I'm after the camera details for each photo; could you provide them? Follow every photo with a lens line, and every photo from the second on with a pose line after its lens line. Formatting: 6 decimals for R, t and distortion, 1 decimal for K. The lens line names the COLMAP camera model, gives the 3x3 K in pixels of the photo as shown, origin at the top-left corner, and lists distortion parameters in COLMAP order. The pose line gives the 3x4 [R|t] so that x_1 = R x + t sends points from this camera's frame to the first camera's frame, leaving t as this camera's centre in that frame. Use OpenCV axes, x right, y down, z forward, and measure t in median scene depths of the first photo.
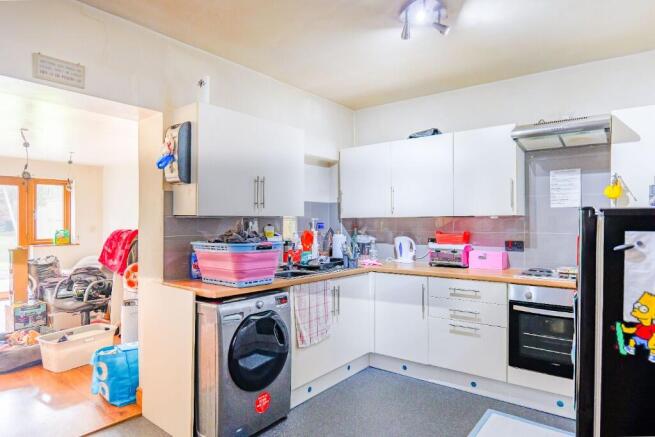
lens RADIAL K [[386.3, 0, 331.6], [0, 386.3, 217.6], [0, 0, 1]] dist [-0.014333, 0.001994]
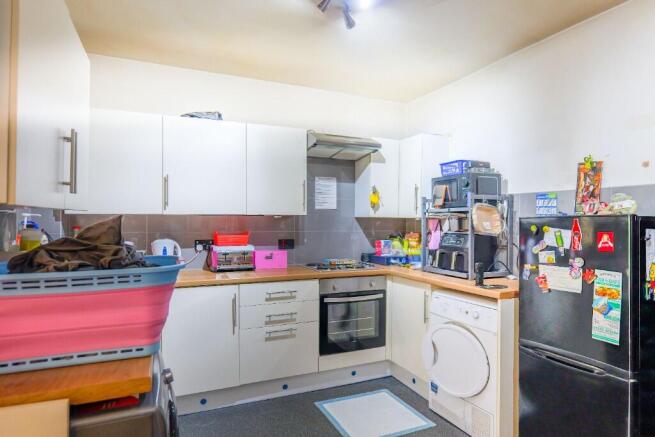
lens RADIAL K [[386.3, 0, 327.6], [0, 386.3, 221.0], [0, 0, 1]] dist [-0.014333, 0.001994]
pose [[0.474979, 0.002549, 0.879993, -0.440870], [-0.015679, 0.999862, 0.005566, 0.003384], [-0.879857, -0.016441, 0.474953, 0.440917]]
